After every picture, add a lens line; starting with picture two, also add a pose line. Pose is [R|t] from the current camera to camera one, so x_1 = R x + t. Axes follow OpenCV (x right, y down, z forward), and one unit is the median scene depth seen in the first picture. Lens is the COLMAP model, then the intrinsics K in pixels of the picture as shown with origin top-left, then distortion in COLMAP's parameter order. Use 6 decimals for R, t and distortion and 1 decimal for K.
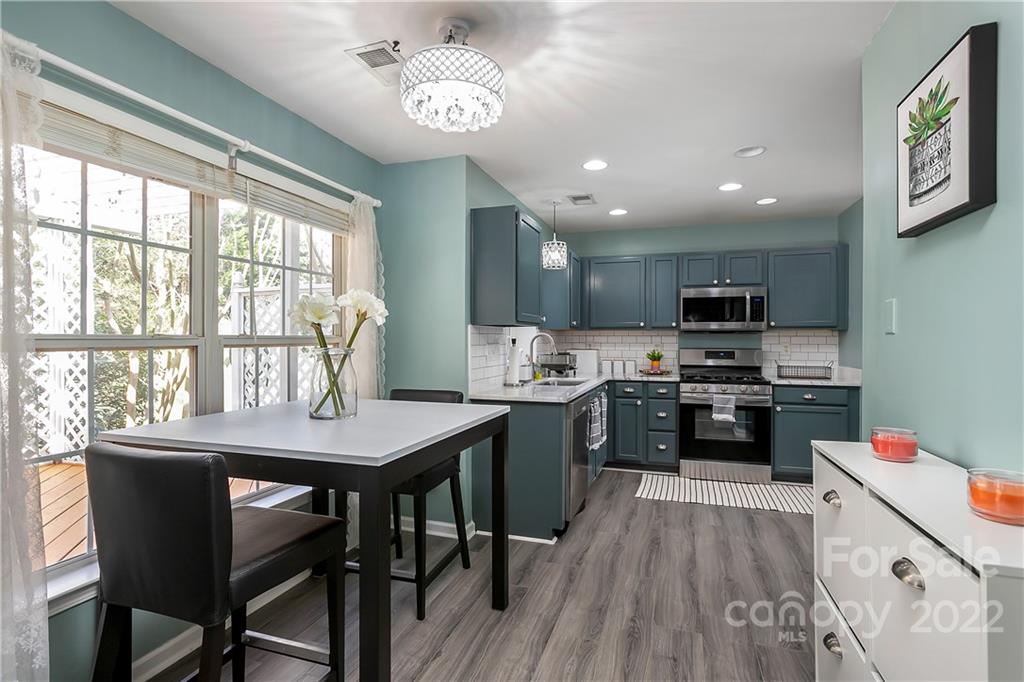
lens RADIAL K [[496.6, 0, 517.1], [0, 496.6, 340.1], [0, 0, 1]] dist [-0.009689, 0.000431]
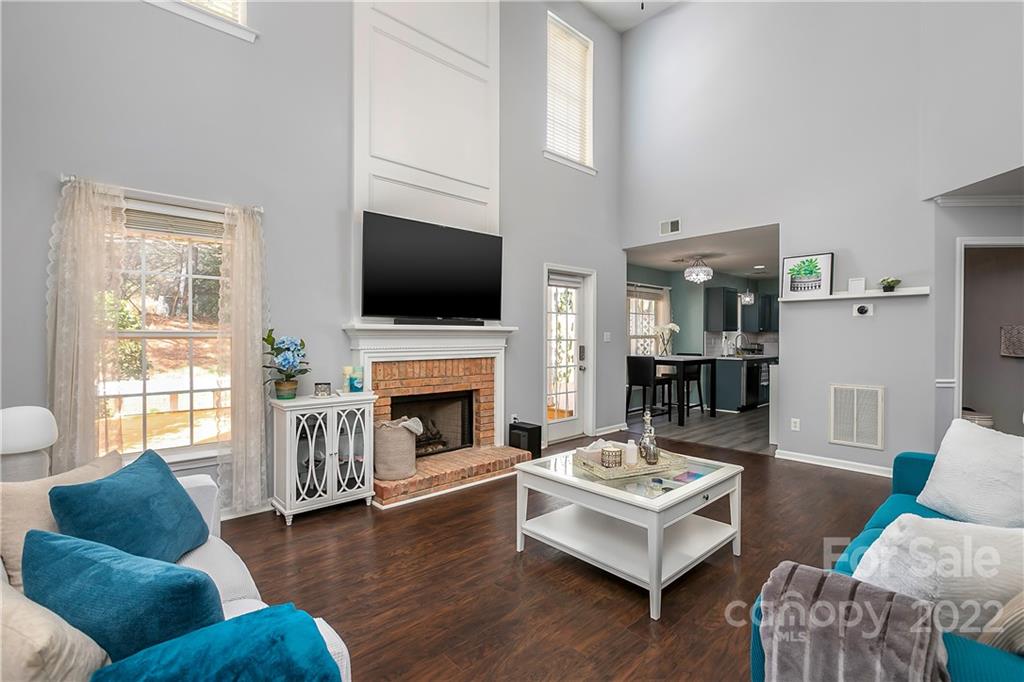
lens RADIAL K [[469.0, 0, 509.4], [0, 469.0, 344.2], [0, 0, 1]] dist [0.000829, 0.000014]
pose [[0.876913, -0.001047, -0.480649, 0.145114], [0.000346, 0.999999, -0.001547, 0.031861], [0.480650, 0.001190, 0.876912, -1.275186]]
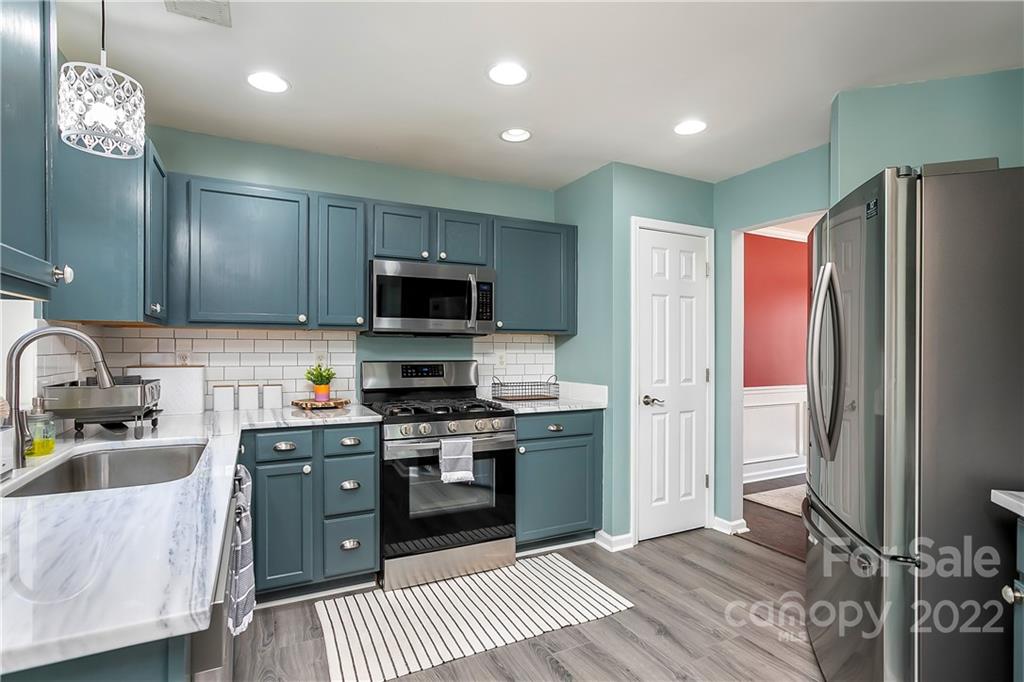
lens RADIAL K [[496.6, 0, 498.9], [0, 496.6, 352.6], [0, 0, 1]] dist [-0.009689, 0.000431]
pose [[0.705830, -0.006928, 0.708347, 0.022787], [-0.002663, 0.999919, 0.012433, -0.002039], [-0.708376, -0.010662, 0.705755, 0.505513]]
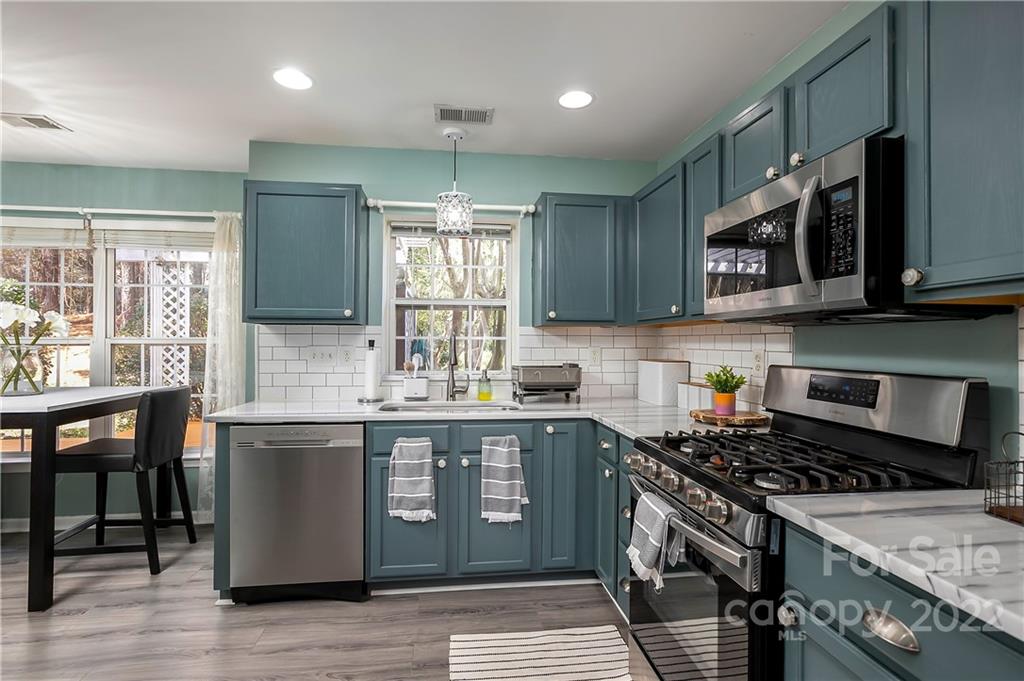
lens RADIAL K [[496.6, 0, 514.3], [0, 496.6, 343.2], [0, 0, 1]] dist [-0.009689, 0.000431]
pose [[0.442811, 0.000425, -0.896615, 0.671956], [-0.005454, 0.999983, -0.002219, 0.001982], [0.896599, 0.005873, 0.442805, 0.744425]]
